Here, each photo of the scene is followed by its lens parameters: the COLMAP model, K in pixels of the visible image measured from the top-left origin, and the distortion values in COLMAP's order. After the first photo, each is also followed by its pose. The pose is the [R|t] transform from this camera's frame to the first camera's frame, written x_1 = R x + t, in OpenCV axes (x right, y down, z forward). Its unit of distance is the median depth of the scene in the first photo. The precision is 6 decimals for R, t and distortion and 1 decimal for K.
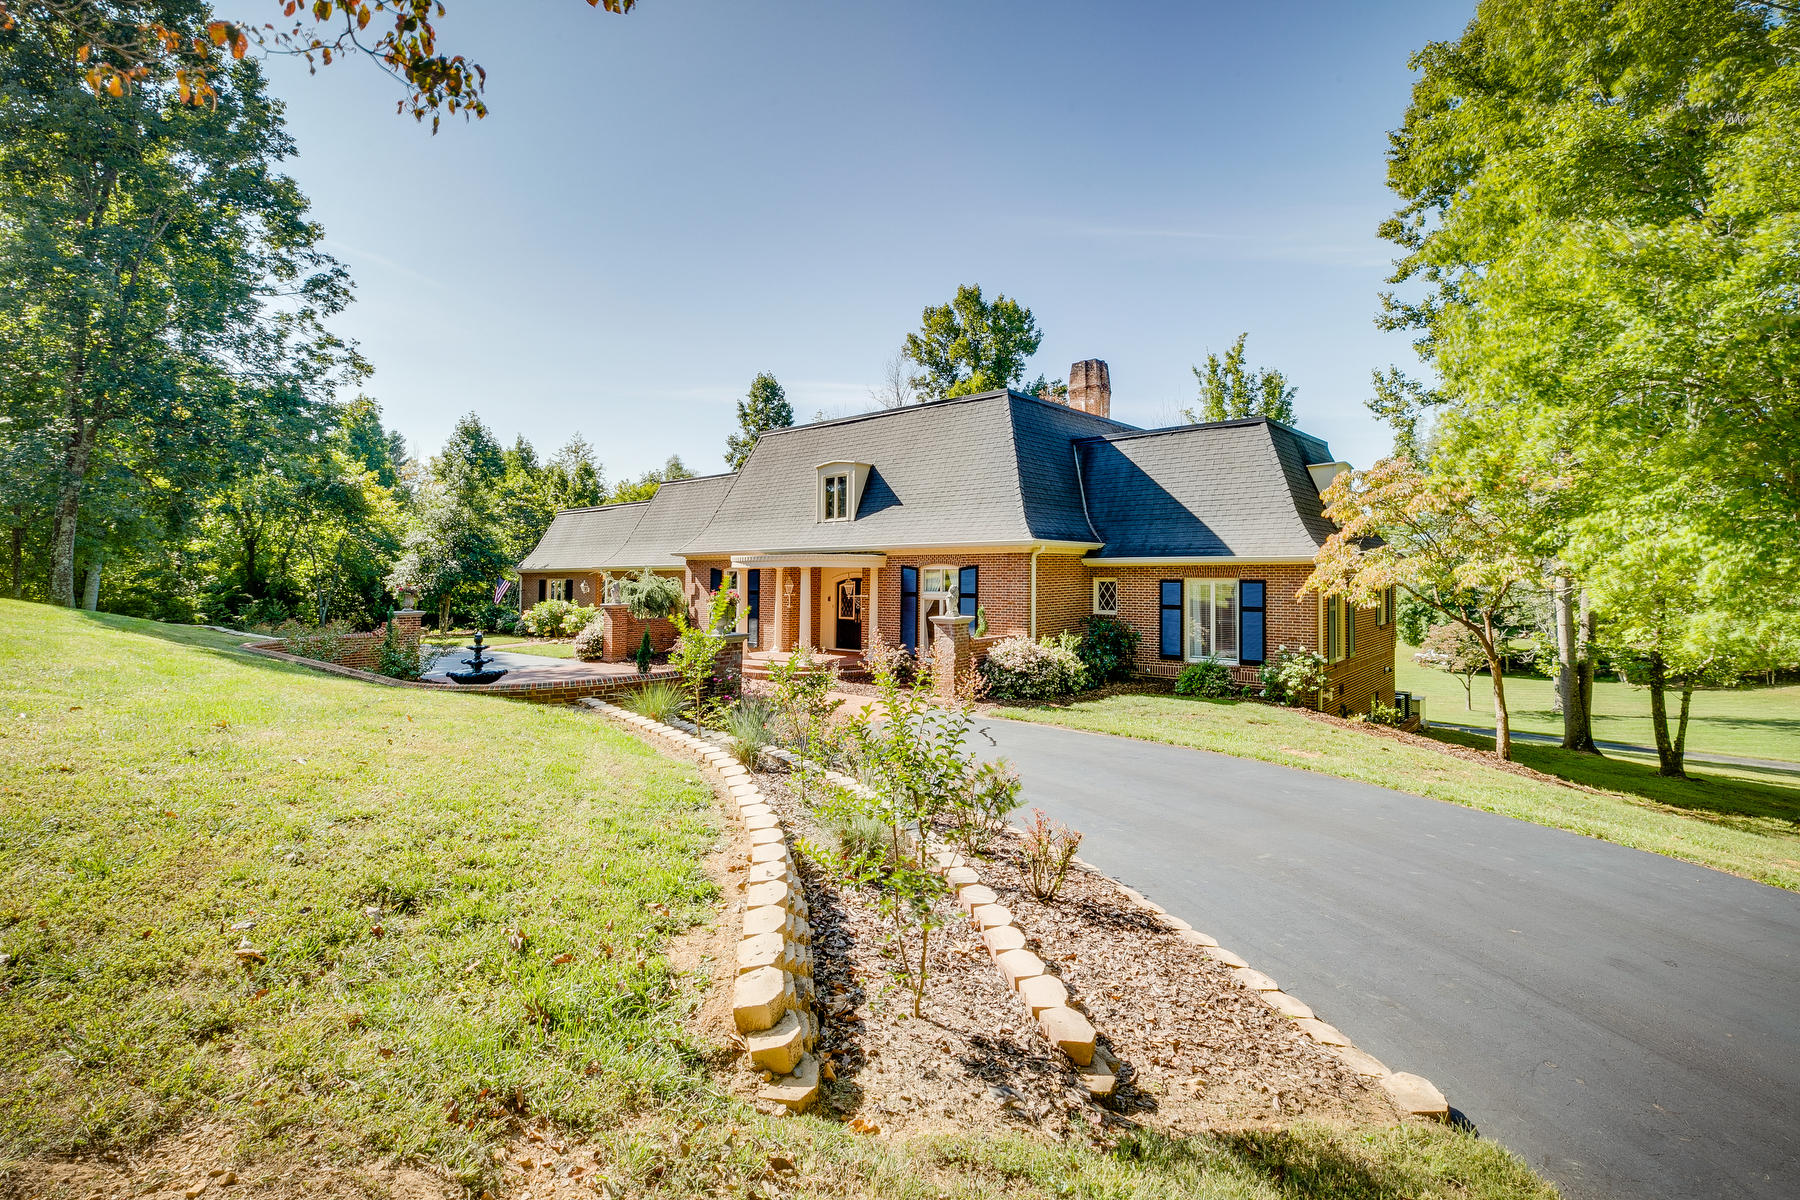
lens RADIAL K [[819.4, 0, 934.3], [0, 819.4, 592.3], [0, 0, 1]] dist [0.000160, 0.001258]
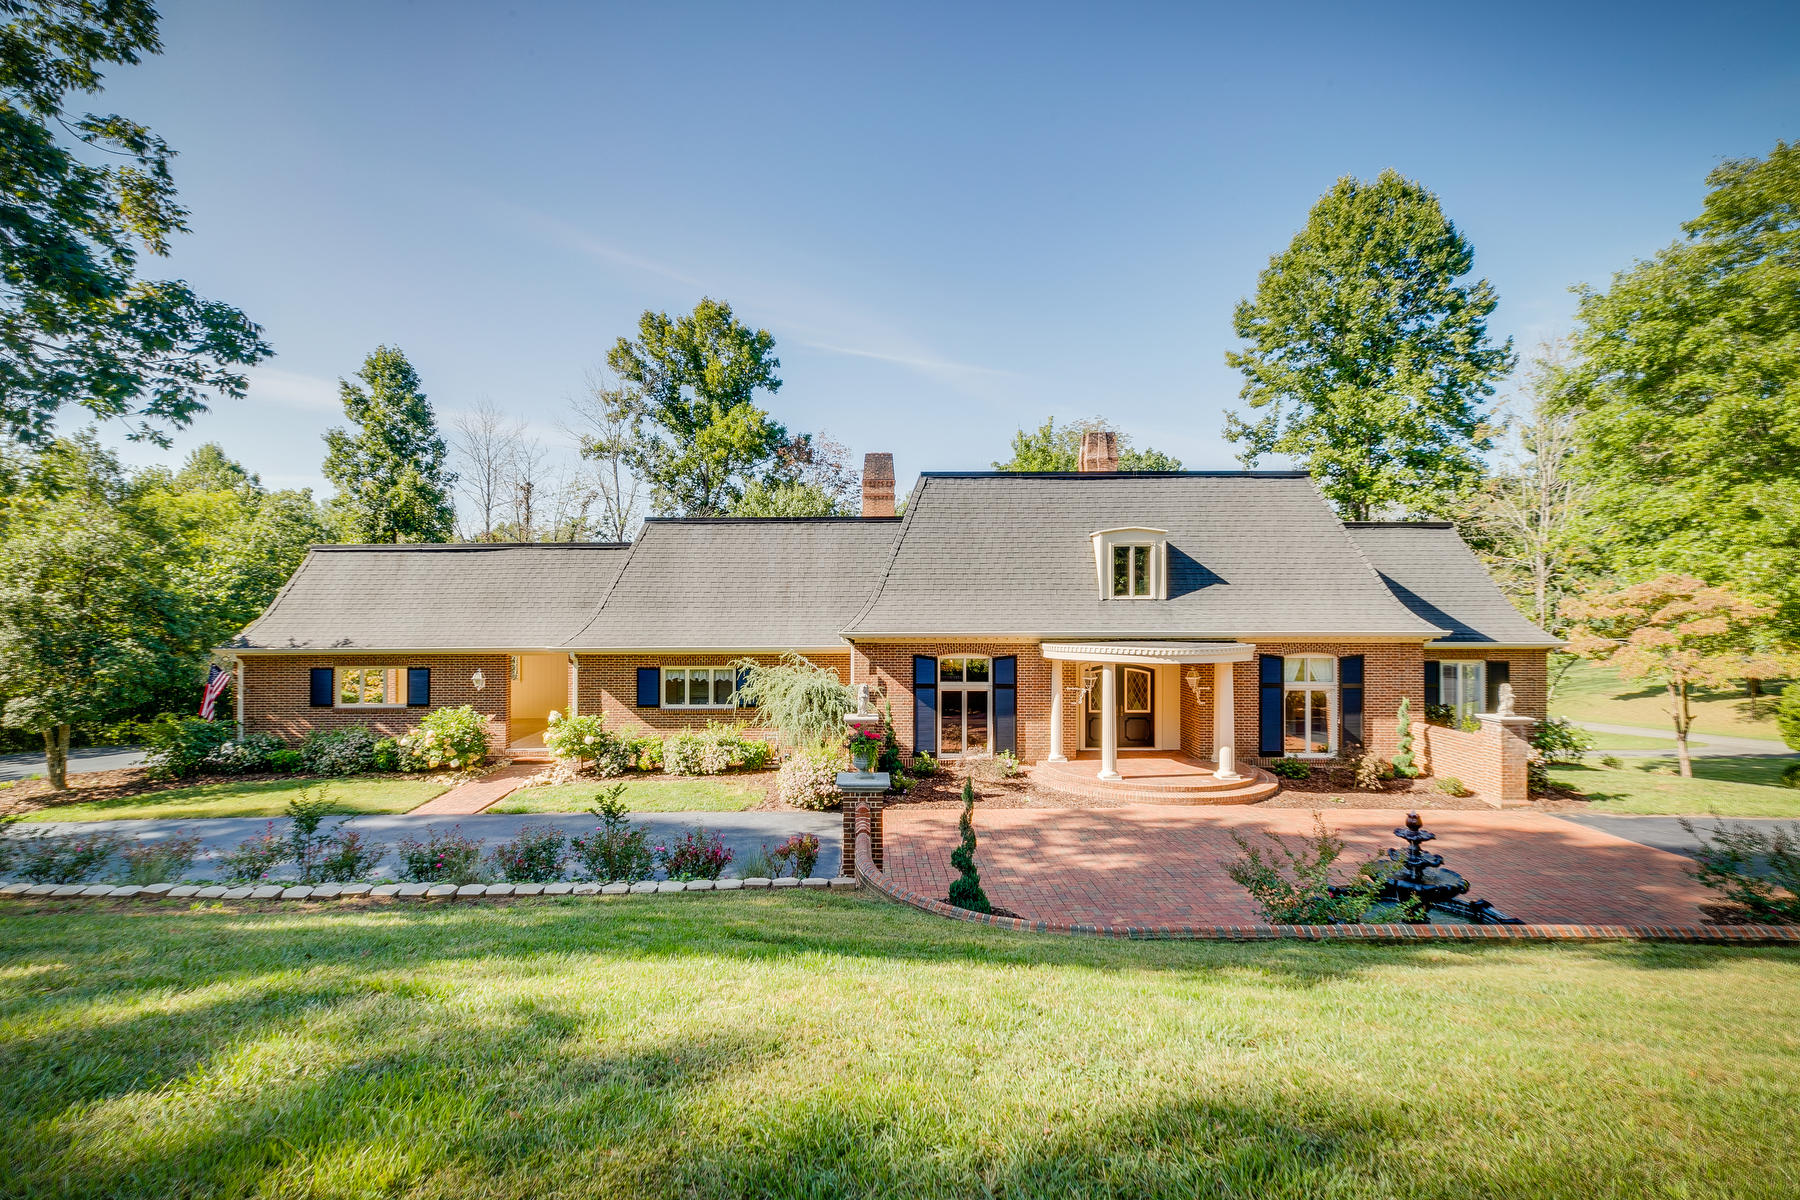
lens RADIAL K [[819.4, 0, 852.3], [0, 819.4, 619.1], [0, 0, 1]] dist [0.000160, 0.001258]
pose [[0.773972, -0.005453, 0.633196, -0.905276], [0.012142, 0.999907, -0.006230, -0.066708], [-0.633103, 0.012510, 0.773966, 0.543912]]
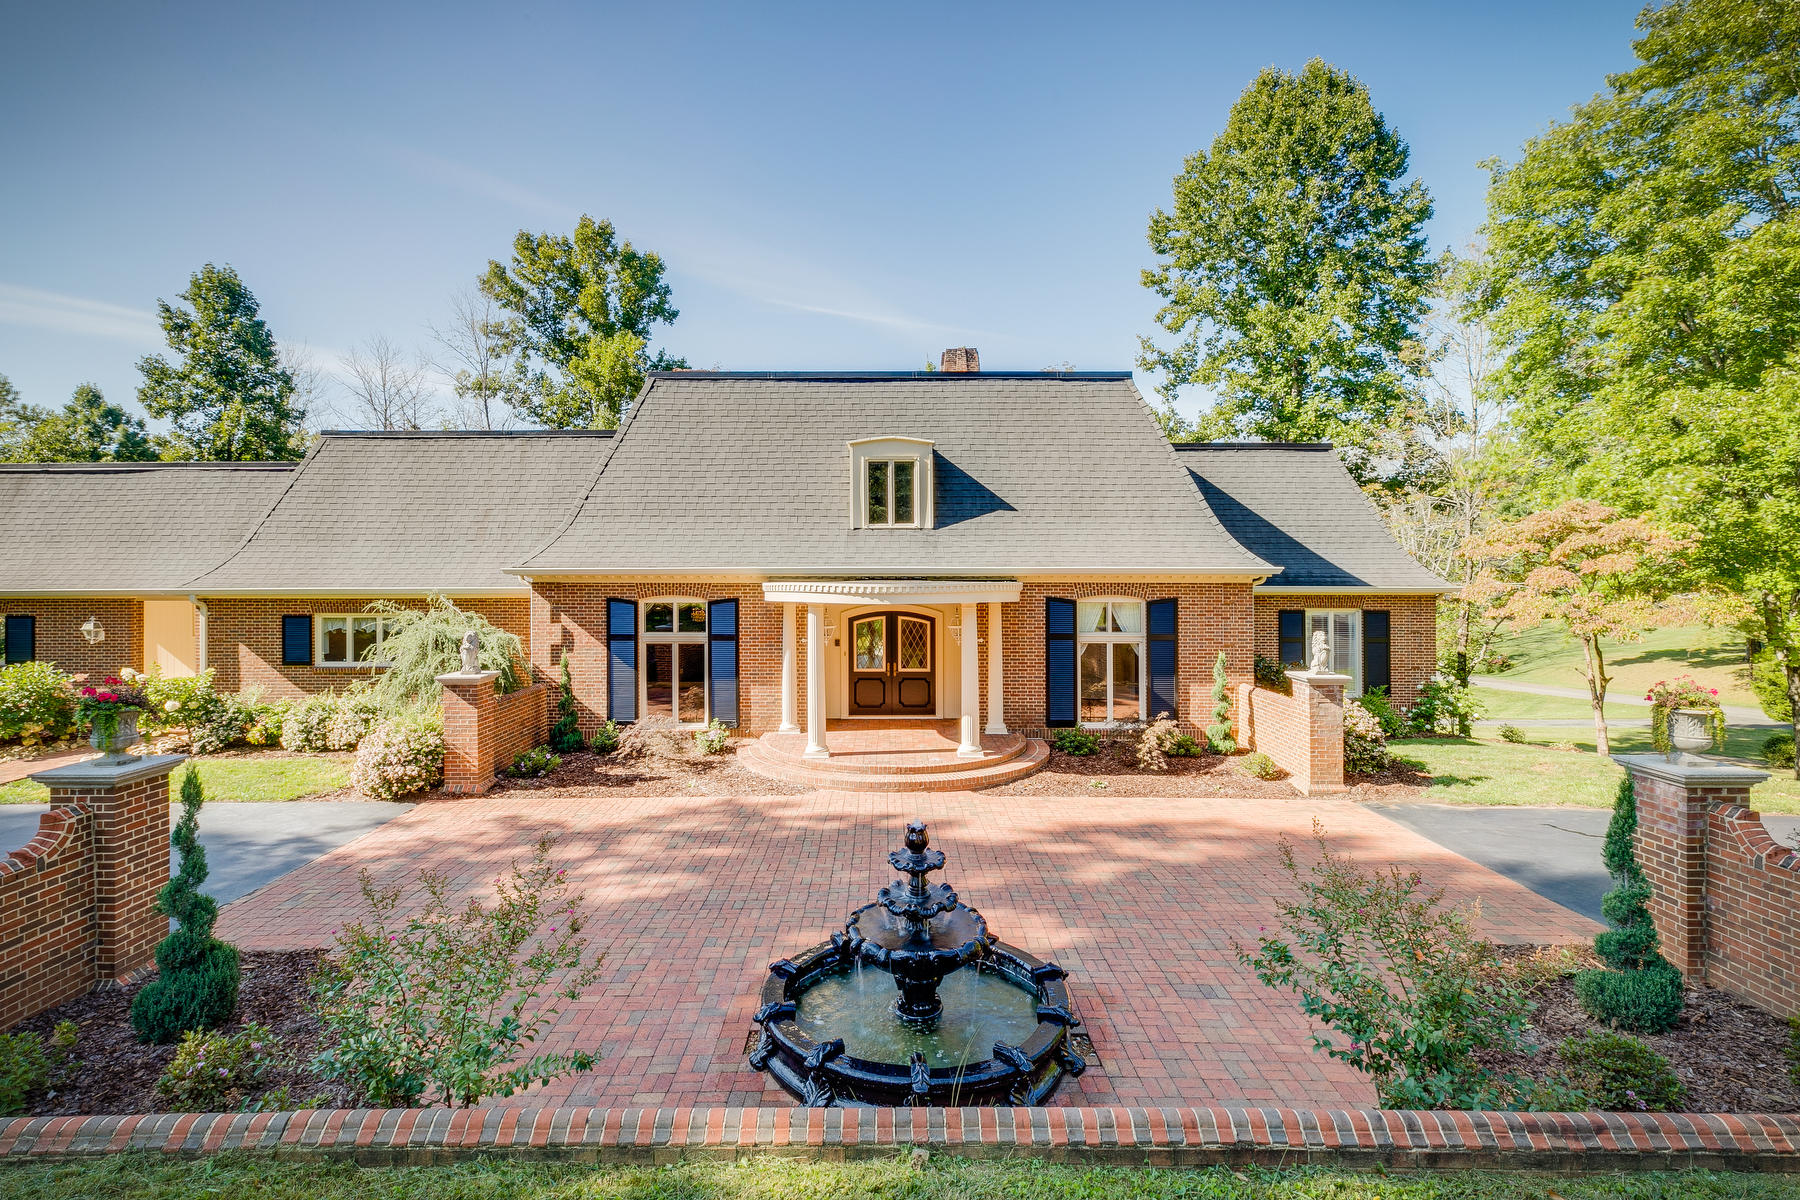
lens RADIAL K [[819.4, 0, 883.7], [0, 819.4, 592.0], [0, 0, 1]] dist [0.000160, 0.001258]
pose [[0.770750, -0.010957, 0.637043, -0.569009], [0.011447, 0.999929, 0.003349, -0.038480], [-0.637035, 0.004711, 0.770821, 0.501708]]
